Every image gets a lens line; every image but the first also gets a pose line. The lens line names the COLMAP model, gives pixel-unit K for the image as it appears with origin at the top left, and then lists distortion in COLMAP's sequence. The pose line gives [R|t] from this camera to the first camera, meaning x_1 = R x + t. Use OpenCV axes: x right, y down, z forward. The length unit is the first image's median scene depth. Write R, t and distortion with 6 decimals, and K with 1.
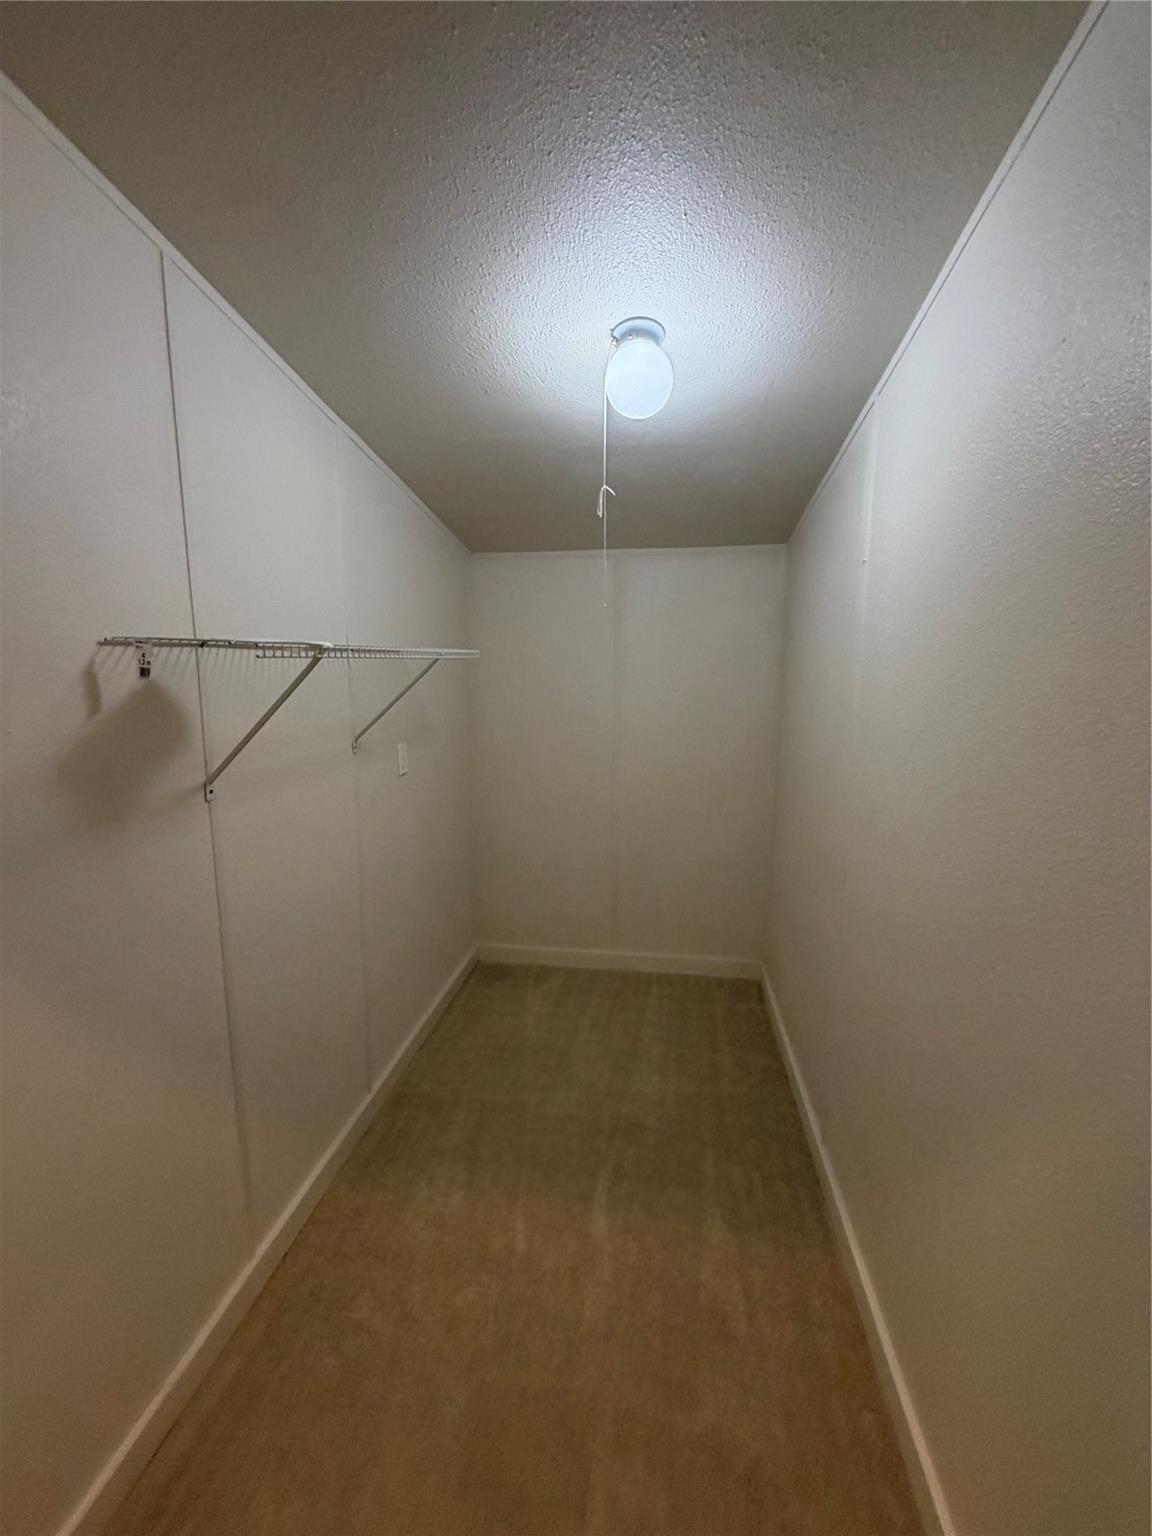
lens RADIAL K [[615.8, 0, 576.0], [0, 615.8, 768.0], [0, 0, 1]] dist [-0.000819, 0.001851]
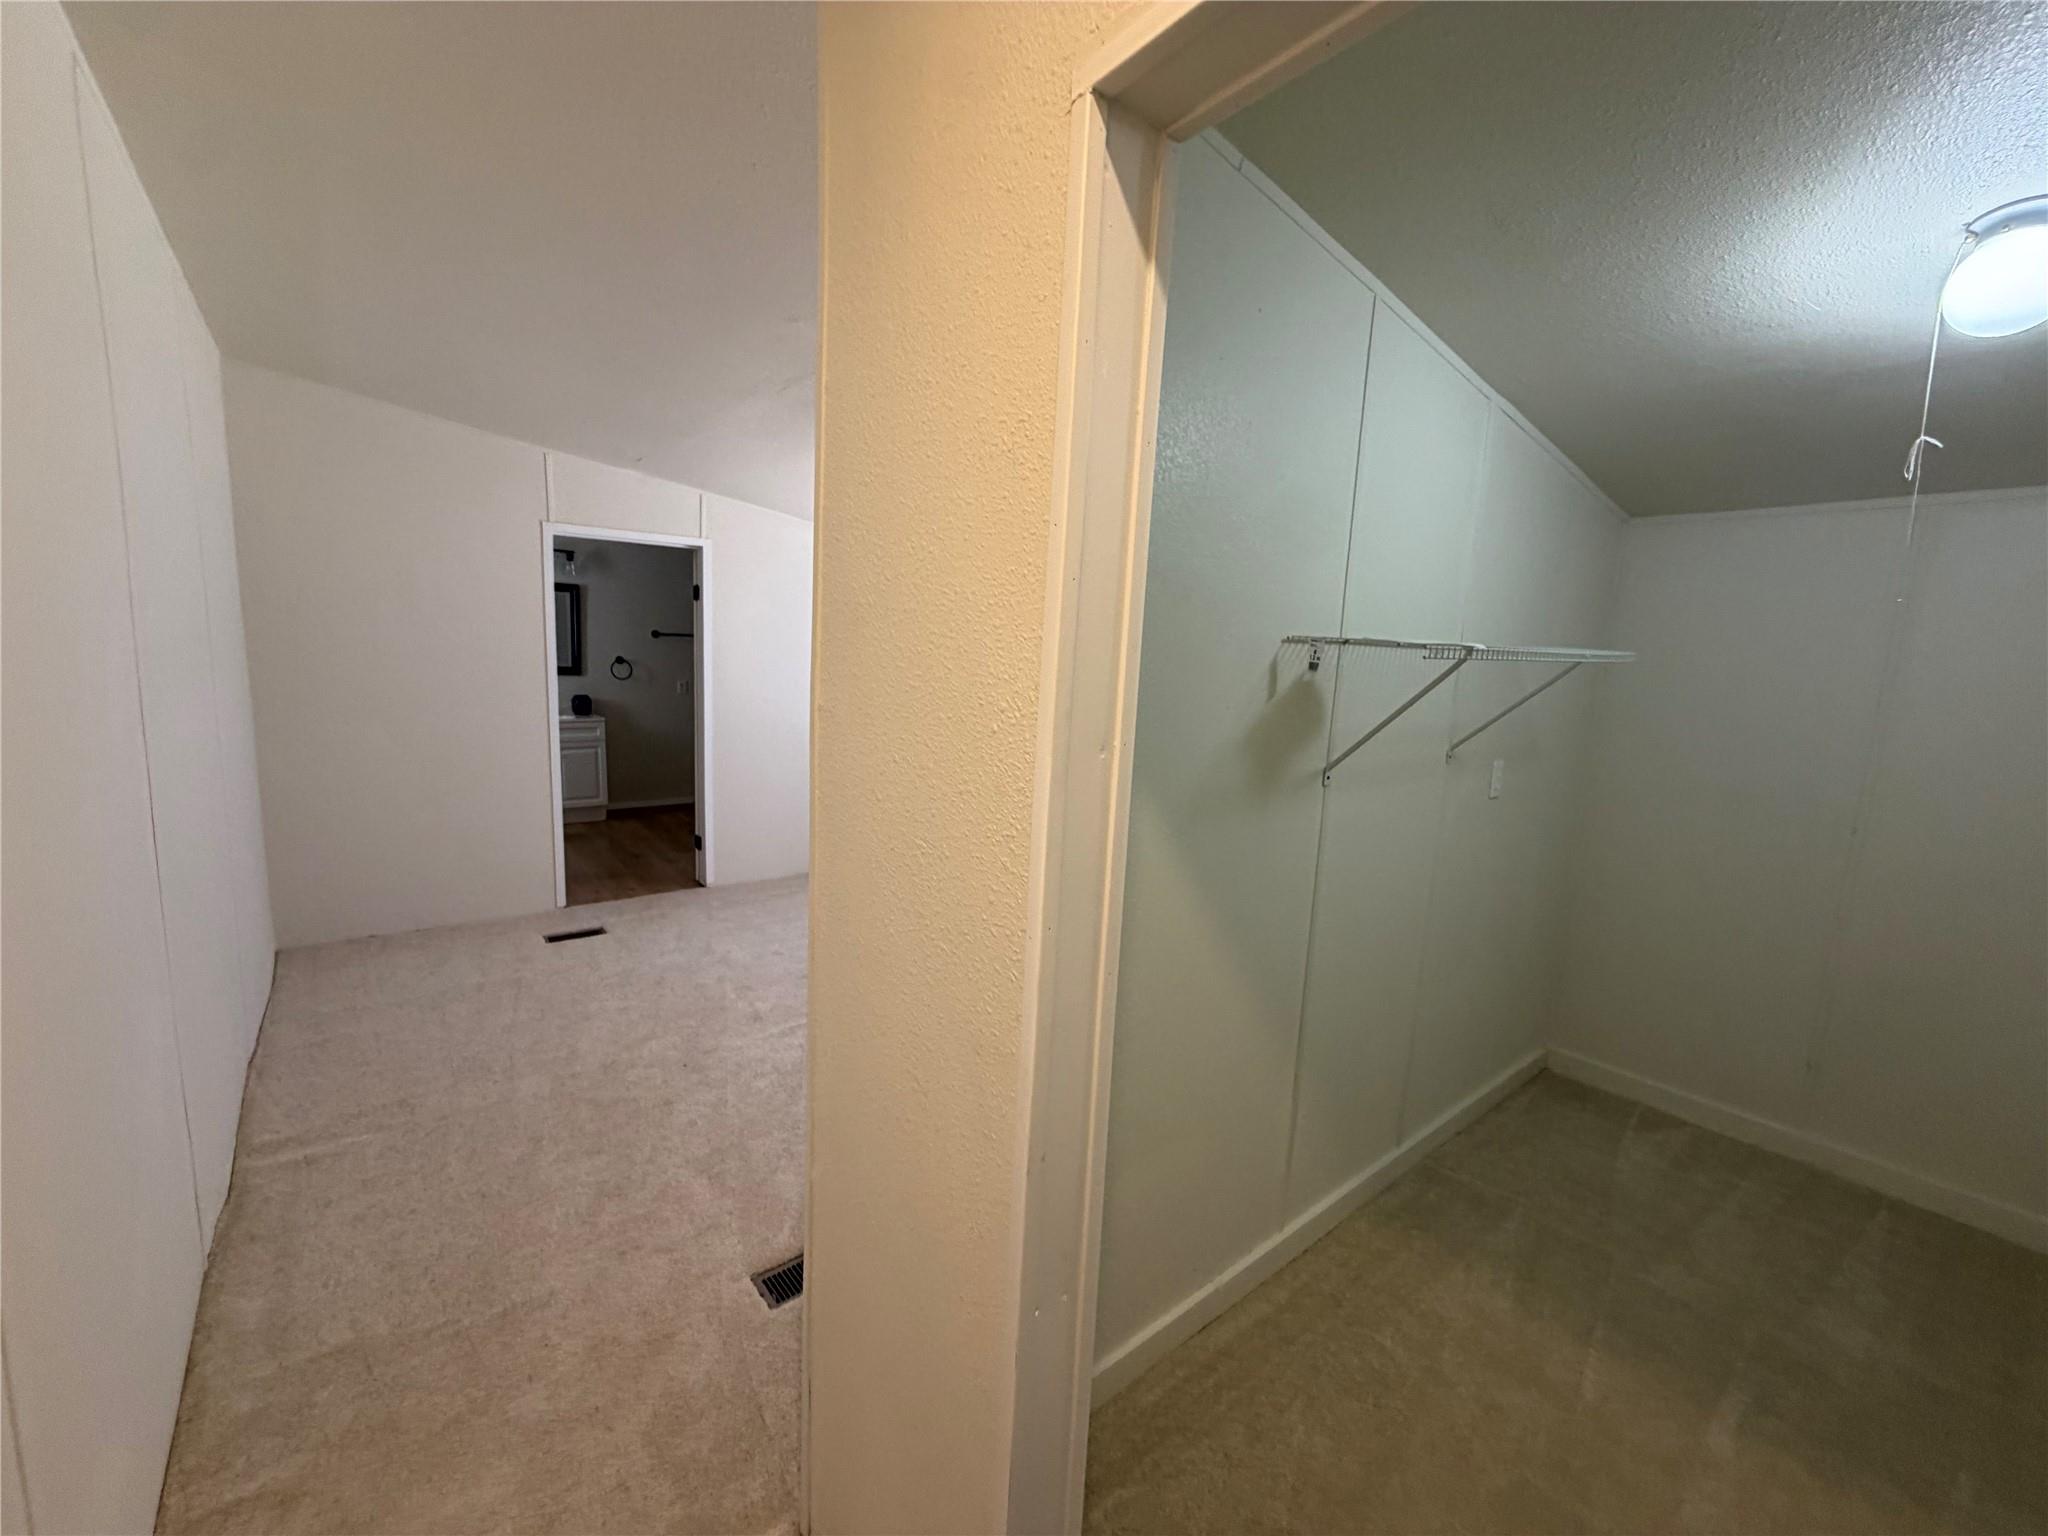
lens RADIAL K [[821.0, 0, 1024.0], [0, 821.0, 768.0], [0, 0, 1]] dist [-0.000819, 0.001851]
pose [[0.737356, 0.130765, -0.662727, -0.030560], [-0.151321, 0.988126, 0.026609, 0.053883], [0.658338, 0.080664, 0.748388, -0.357694]]
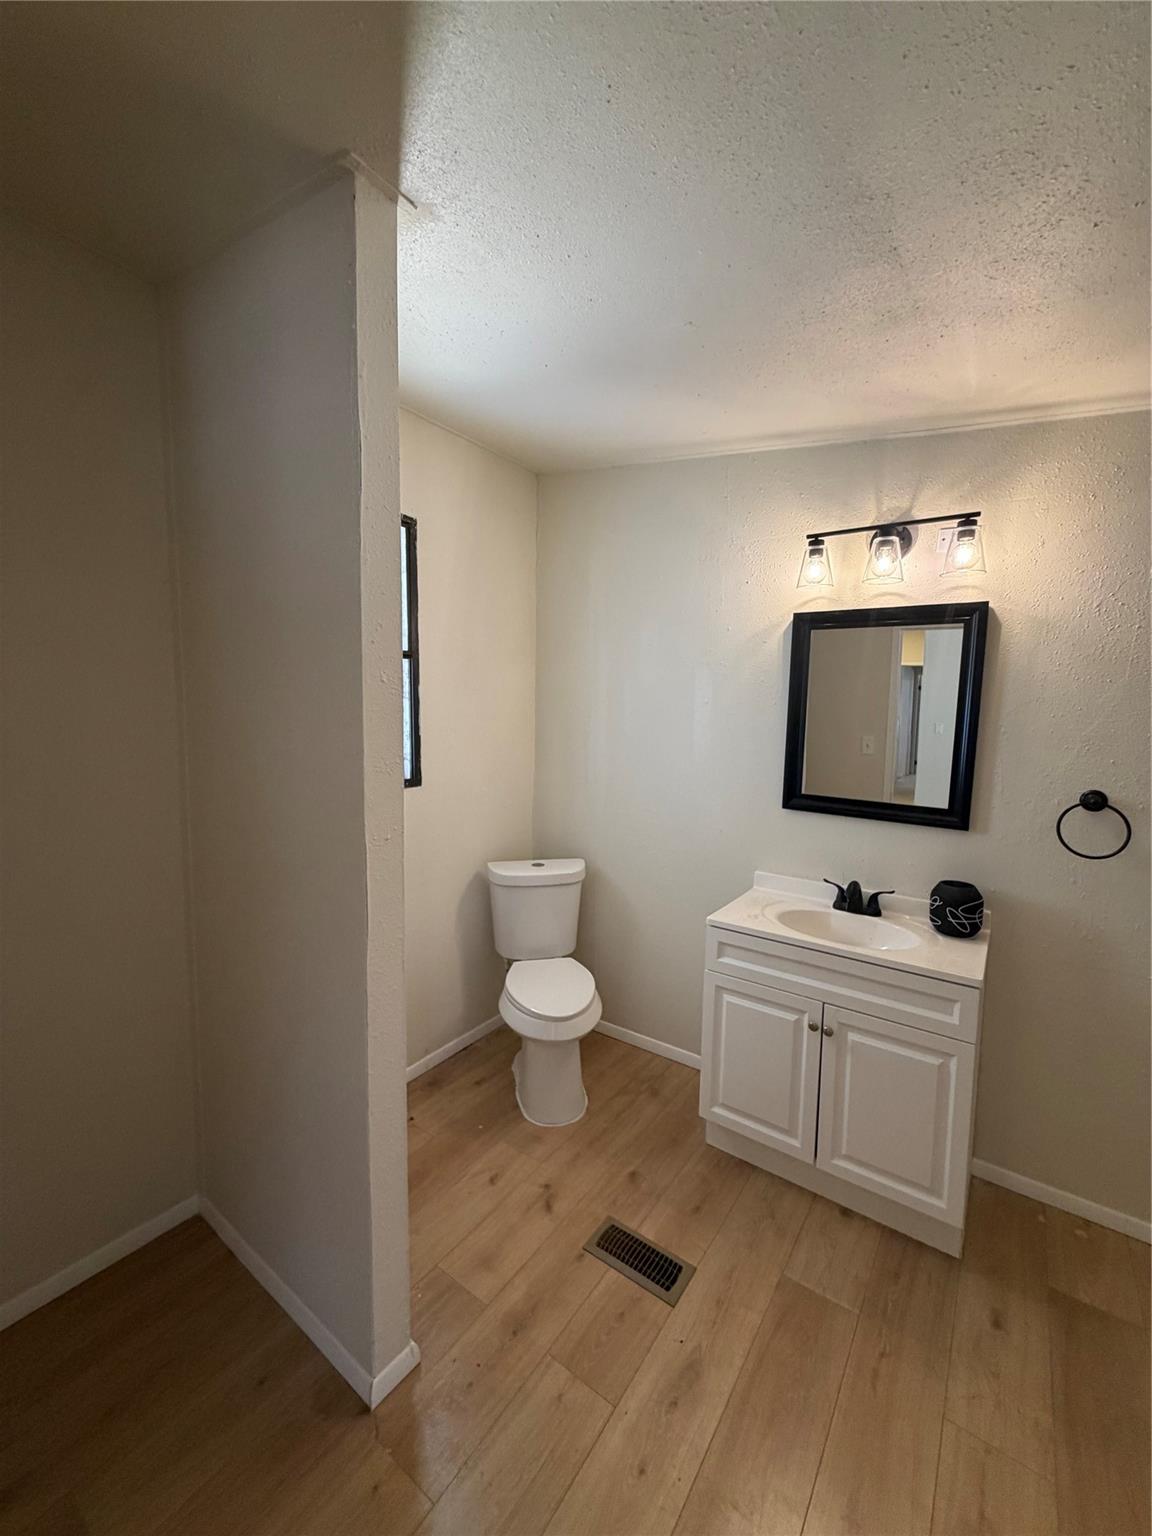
lens RADIAL K [[615.8, 0, 576.0], [0, 615.8, 768.0], [0, 0, 1]] dist [-0.000819, 0.001851]
pose [[-0.453581, 0.080774, -0.887547, -2.980698], [-0.160729, 0.972141, 0.170613, -0.157905], [0.876602, 0.220042, -0.427962, 1.003387]]
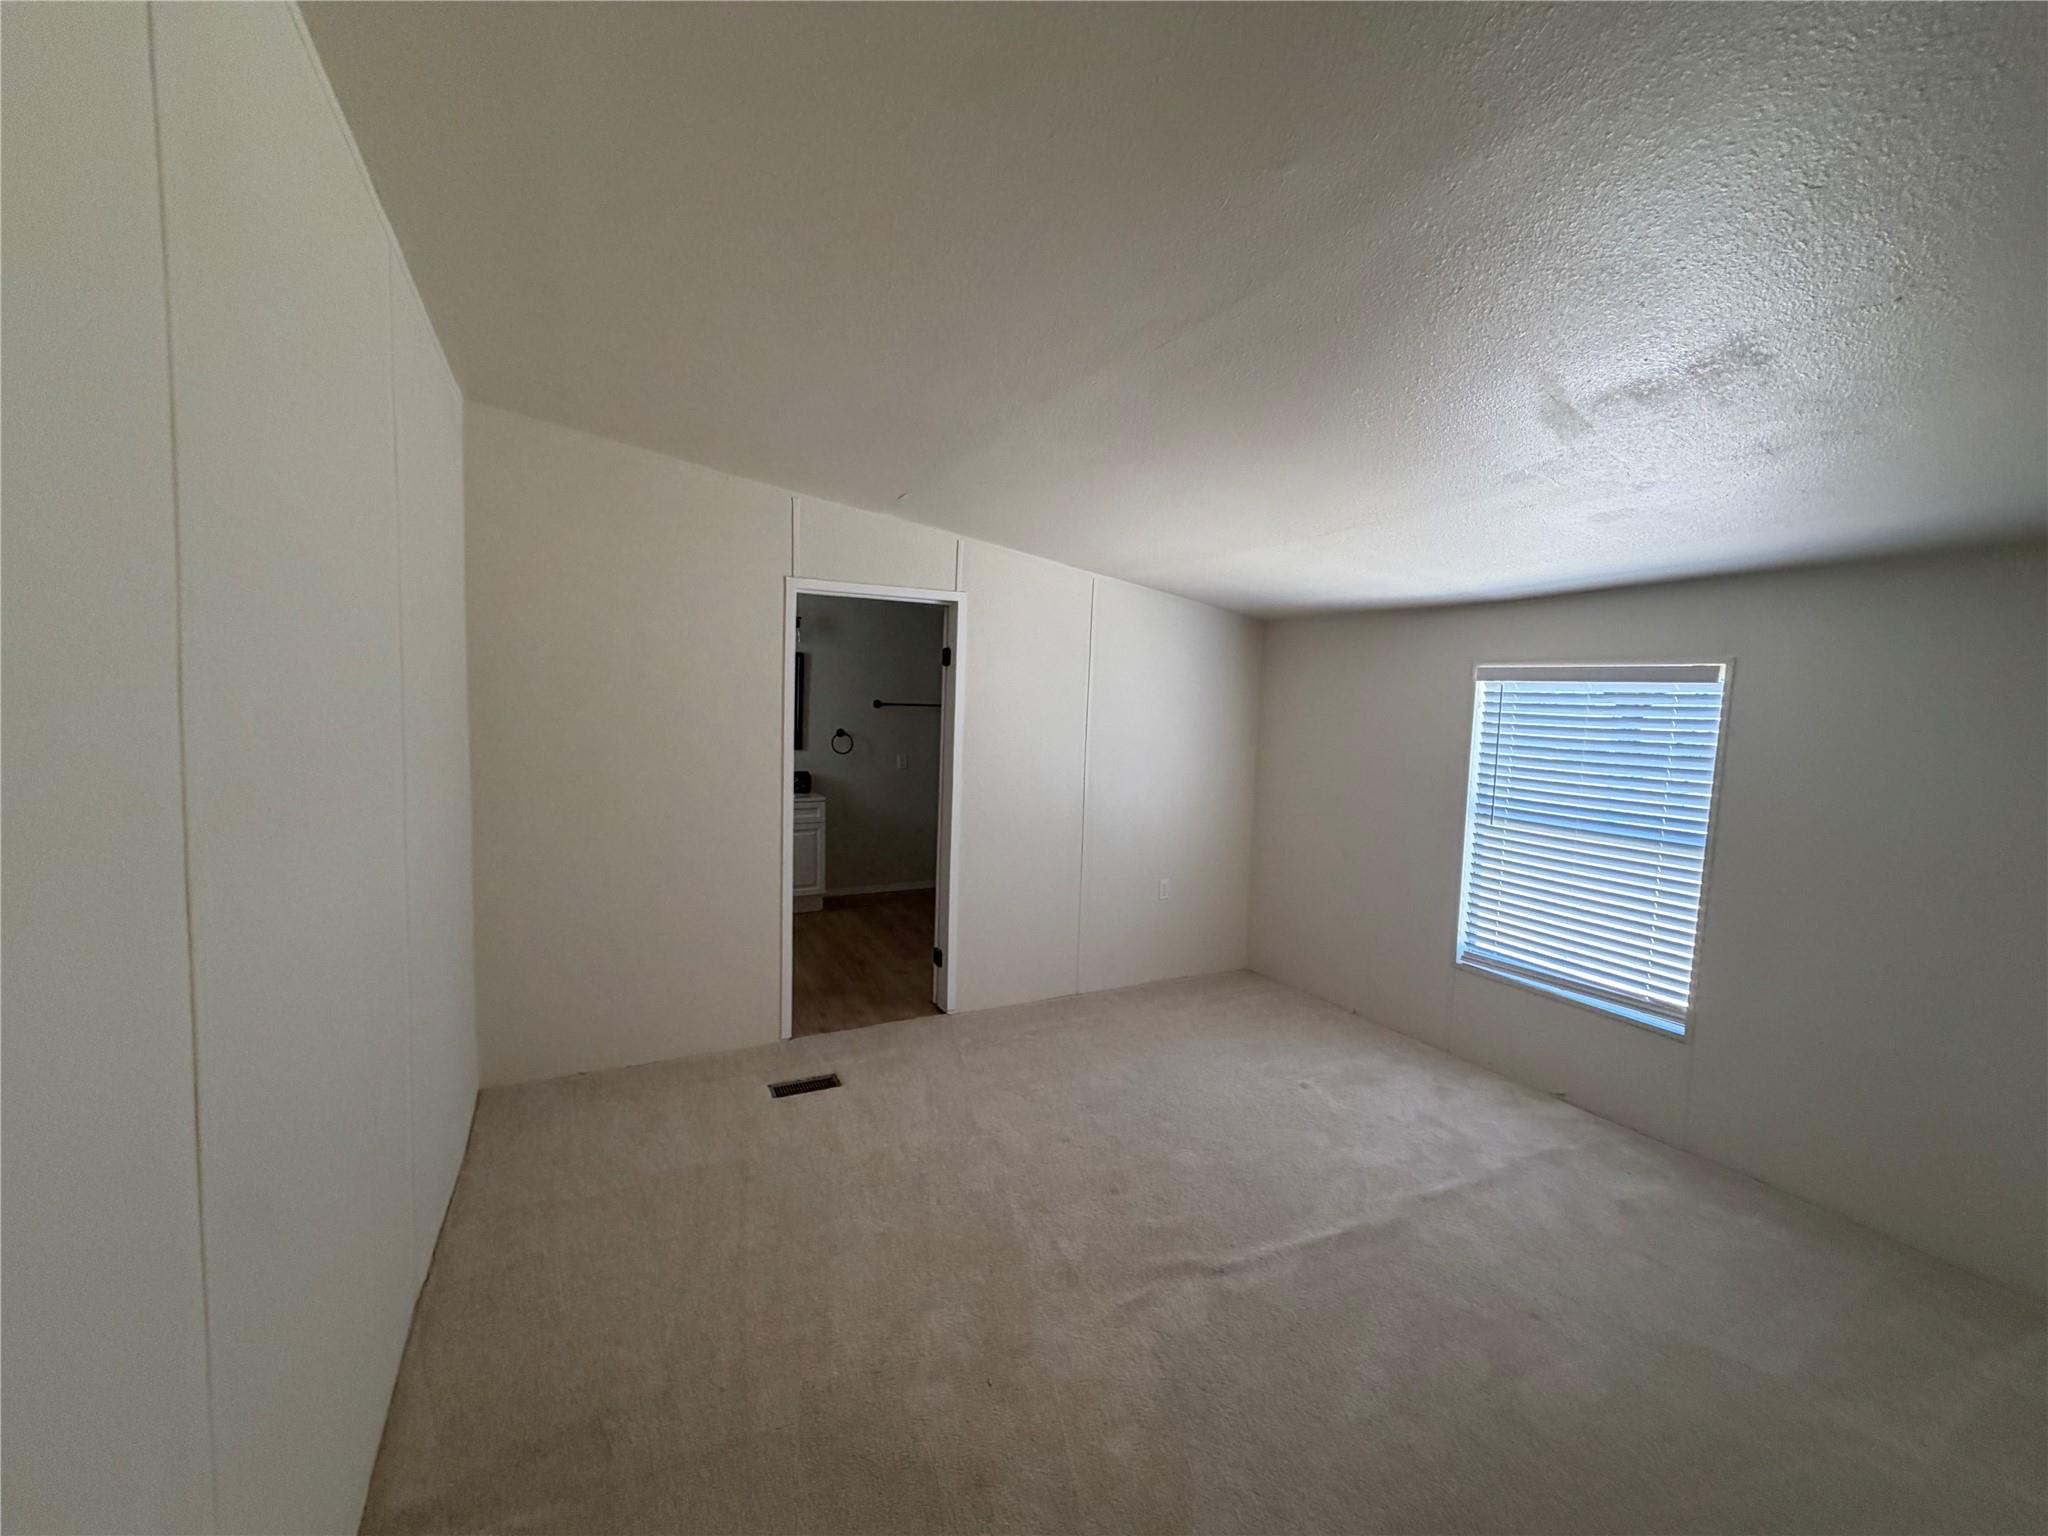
lens RADIAL K [[821.0, 0, 1024.0], [0, 821.0, 768.0], [0, 0, 1]] dist [-0.000819, 0.001851]
pose [[0.590637, 0.083219, -0.802635, -0.781087], [-0.159751, 0.987040, -0.015217, 0.018220], [0.790966, 0.137209, 0.596277, -0.217278]]
